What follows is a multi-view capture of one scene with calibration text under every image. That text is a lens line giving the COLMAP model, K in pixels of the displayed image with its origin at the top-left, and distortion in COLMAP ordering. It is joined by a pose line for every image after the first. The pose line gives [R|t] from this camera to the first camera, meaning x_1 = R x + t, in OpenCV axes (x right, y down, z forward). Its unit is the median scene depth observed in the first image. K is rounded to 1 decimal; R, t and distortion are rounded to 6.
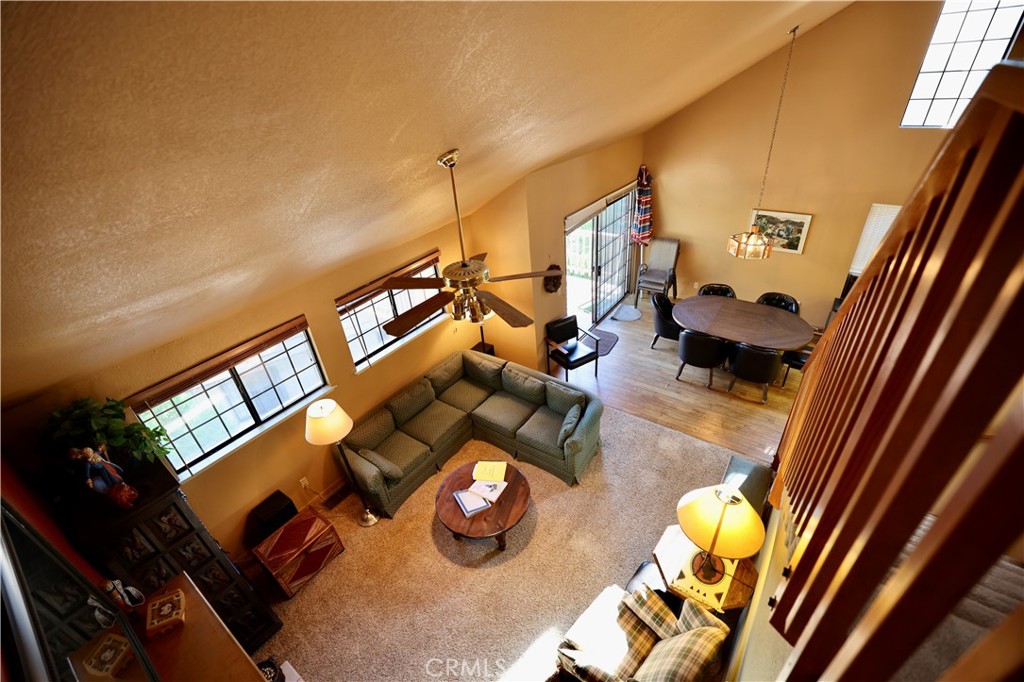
lens RADIAL K [[437.7, 0, 520.7], [0, 437.7, 344.8], [0, 0, 1]] dist [-0.017550, 0.001130]
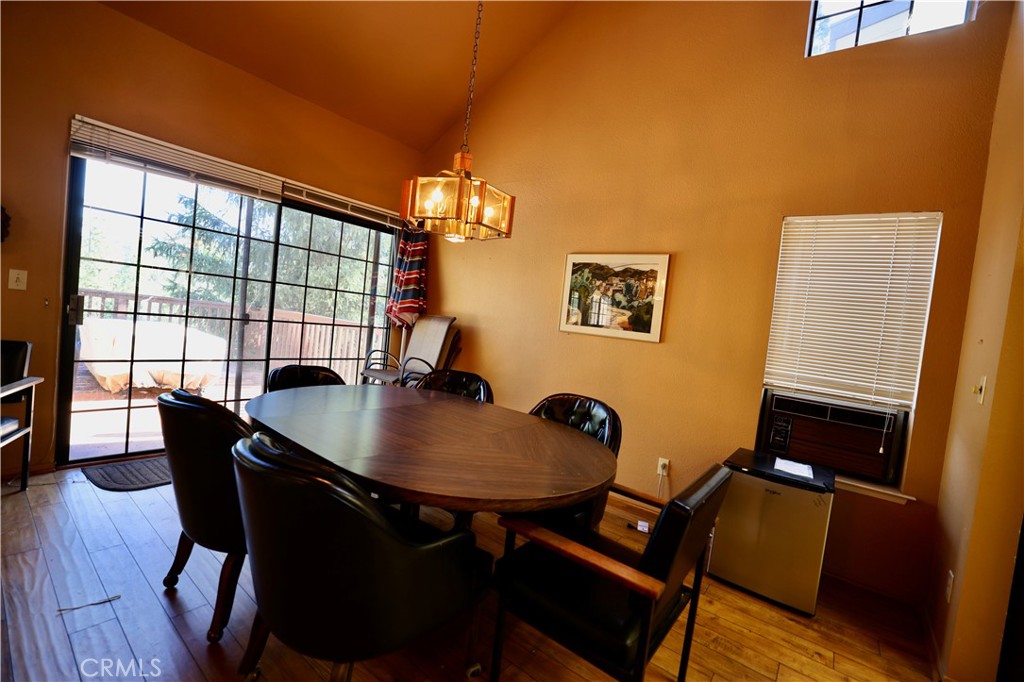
lens RADIAL K [[437.7, 0, 513.5], [0, 437.7, 340.1], [0, 0, 1]] dist [-0.017550, 0.001130]
pose [[0.984196, 0.173713, -0.034378, 0.530721], [-0.168107, 0.855515, -0.489729, 0.038479], [-0.055661, 0.487769, 0.871196, 0.634487]]
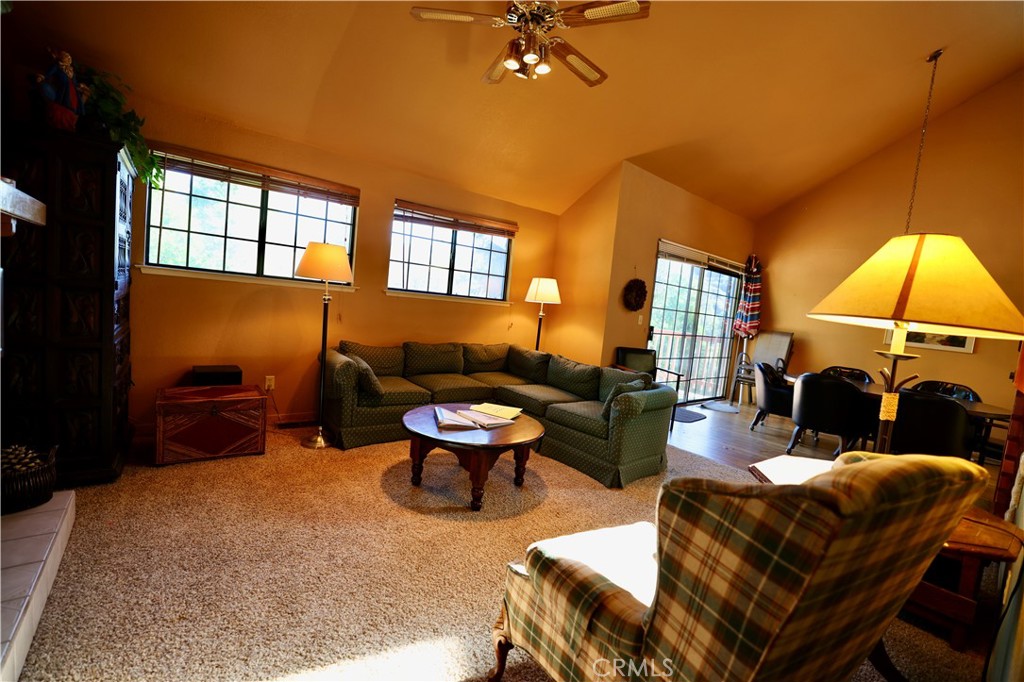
lens RADIAL K [[437.7, 0, 518.0], [0, 437.7, 343.8], [0, 0, 1]] dist [-0.017550, 0.001130]
pose [[0.950533, 0.189959, -0.245769, 0.077154], [-0.281737, 0.860430, -0.424599, 0.331240], [0.130811, 0.472838, 0.871386, 0.243157]]
